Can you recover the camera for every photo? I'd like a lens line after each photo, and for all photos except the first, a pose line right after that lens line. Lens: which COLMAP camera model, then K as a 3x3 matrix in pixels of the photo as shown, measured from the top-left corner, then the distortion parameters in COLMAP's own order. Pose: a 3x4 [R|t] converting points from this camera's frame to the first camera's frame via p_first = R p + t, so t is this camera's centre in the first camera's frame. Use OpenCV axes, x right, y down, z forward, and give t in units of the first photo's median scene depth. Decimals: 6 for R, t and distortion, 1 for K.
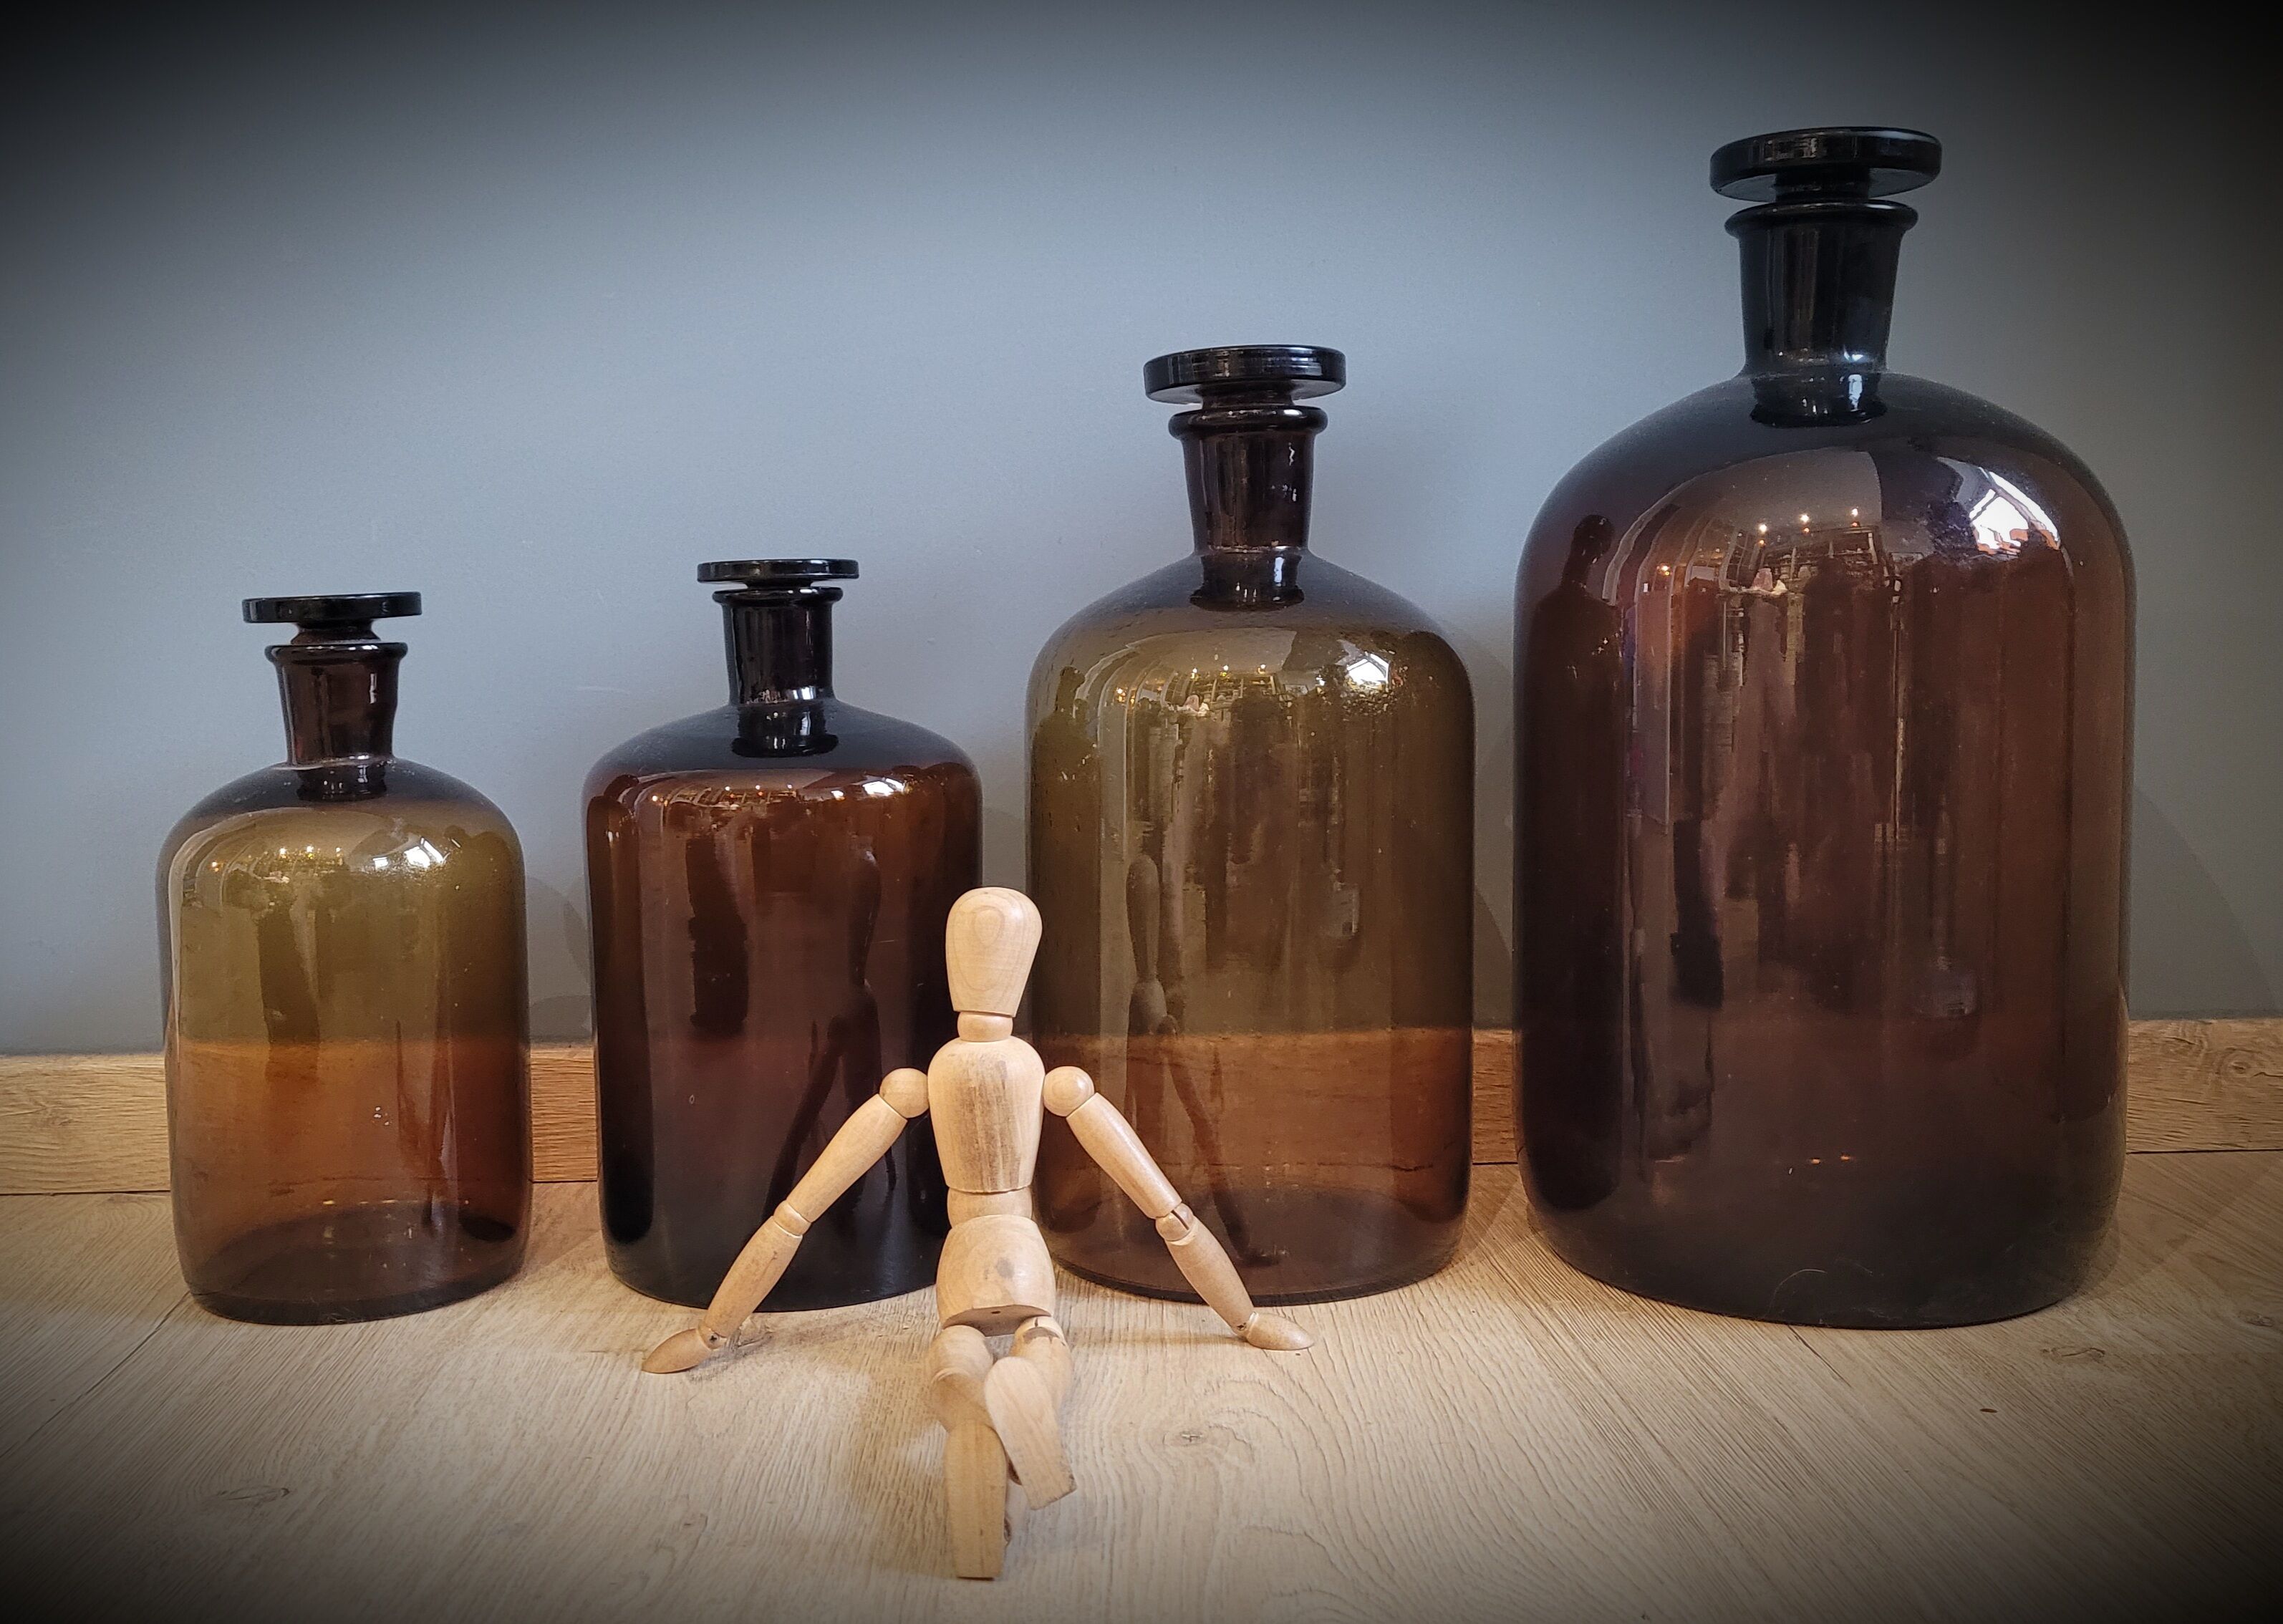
lens RADIAL K [[2100.2, 0, 1136.7], [0, 2100.2, 797.4], [0, 0, 1]] dist [0.036073, -0.003951]
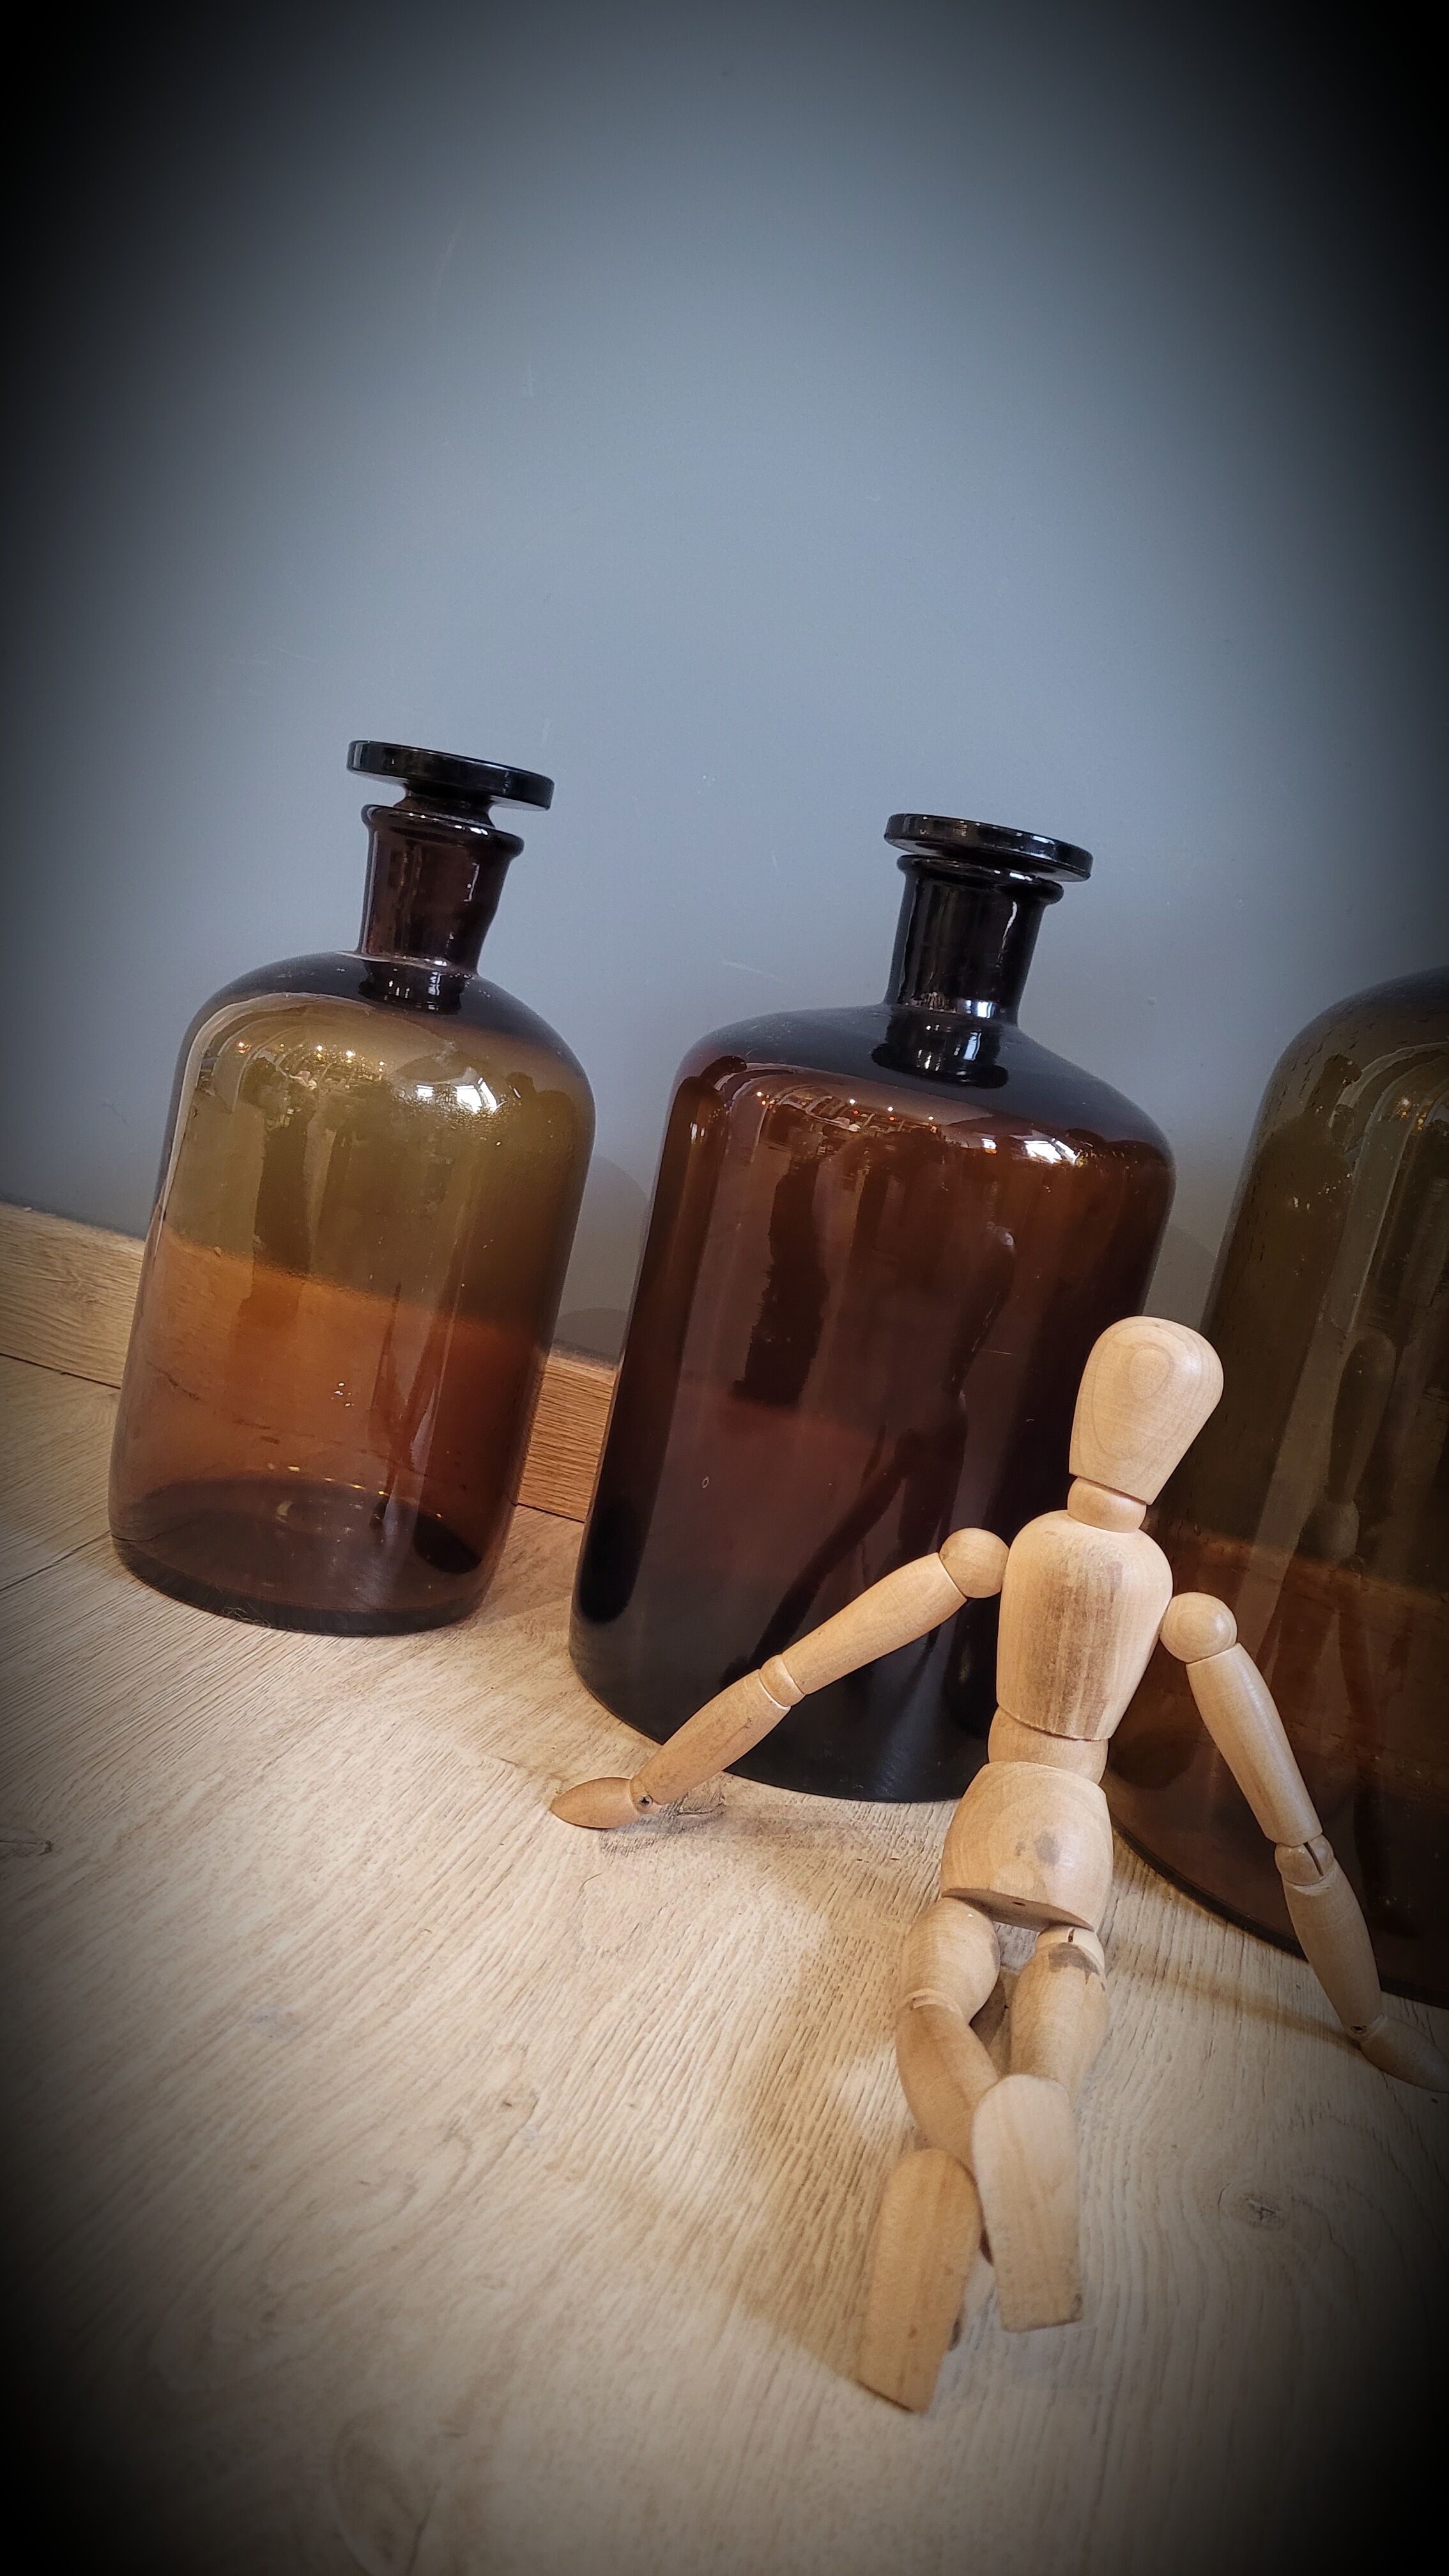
lens RADIAL K [[2019.4, 0, 724.5], [0, 2019.4, 1288.0], [0, 0, 1]] dist [0.030680, -0.002291]
pose [[0.933012, 0.258470, -0.250365, -0.037751], [-0.247397, 0.965984, 0.075302, 0.017105], [0.261311, -0.008319, 0.965219, 0.287159]]
